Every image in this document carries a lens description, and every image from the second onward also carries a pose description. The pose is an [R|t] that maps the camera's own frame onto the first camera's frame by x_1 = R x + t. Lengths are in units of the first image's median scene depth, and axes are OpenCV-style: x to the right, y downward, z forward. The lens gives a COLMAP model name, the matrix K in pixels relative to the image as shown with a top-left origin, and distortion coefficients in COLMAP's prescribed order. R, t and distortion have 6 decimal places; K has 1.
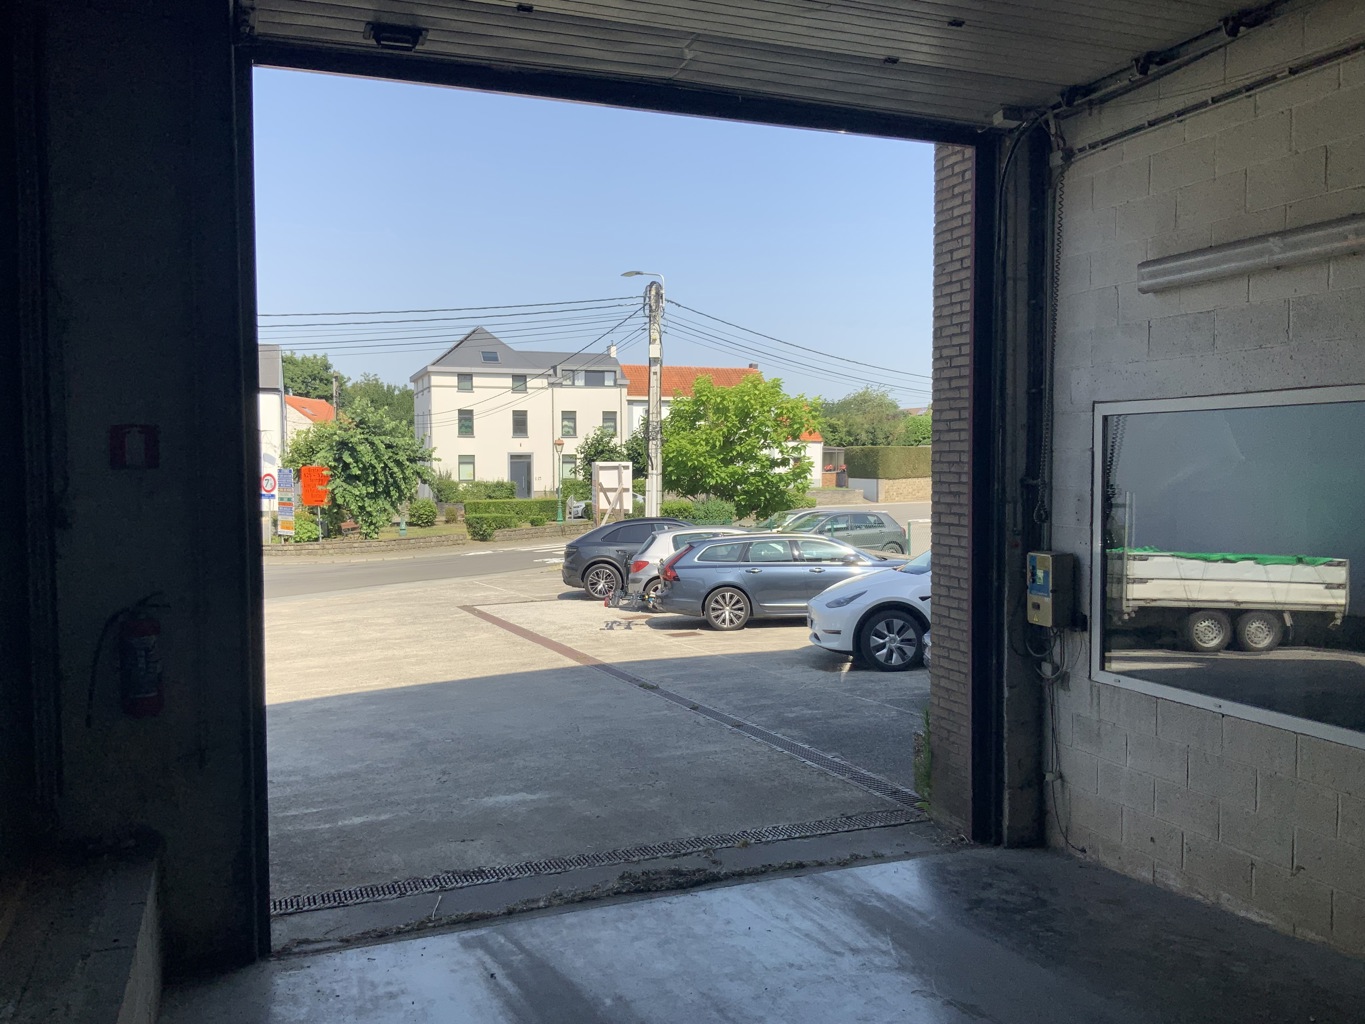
lens RADIAL K [[1146.3, 0, 675.9], [0, 1146.3, 505.8], [0, 0, 1]] dist [0.080851, -0.152465]
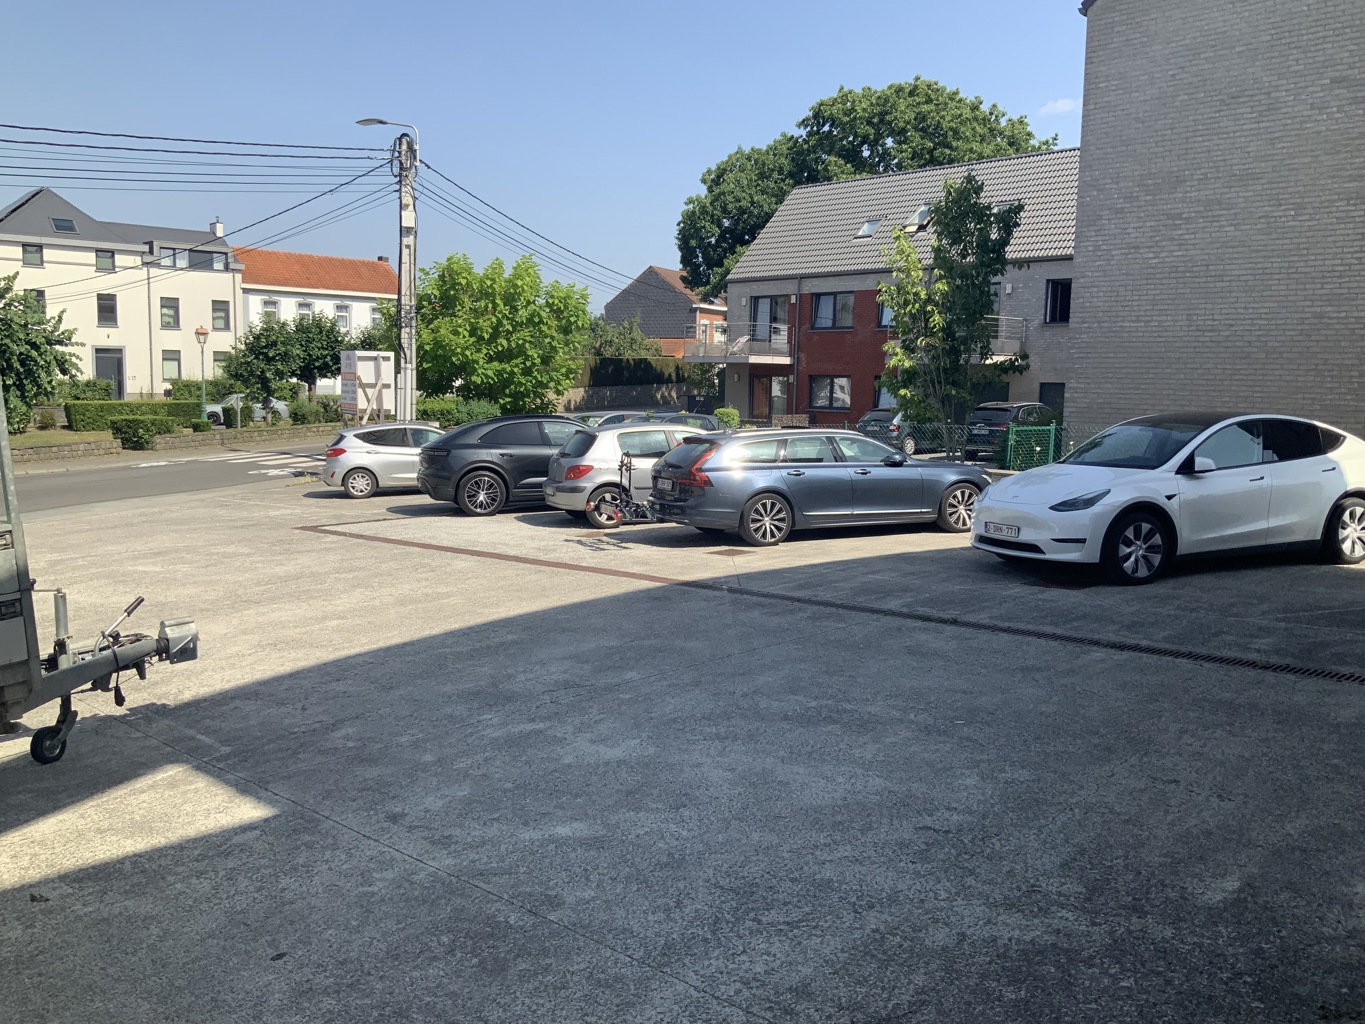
lens RADIAL K [[1146.3, 0, 688.2], [0, 1146.3, 520.3], [0, 0, 1]] dist [0.080851, -0.152465]
pose [[0.919343, -0.023798, 0.392736, -0.165099], [-0.009579, 0.996519, 0.082809, 0.011388], [-0.393340, -0.079892, 0.915915, 0.135114]]
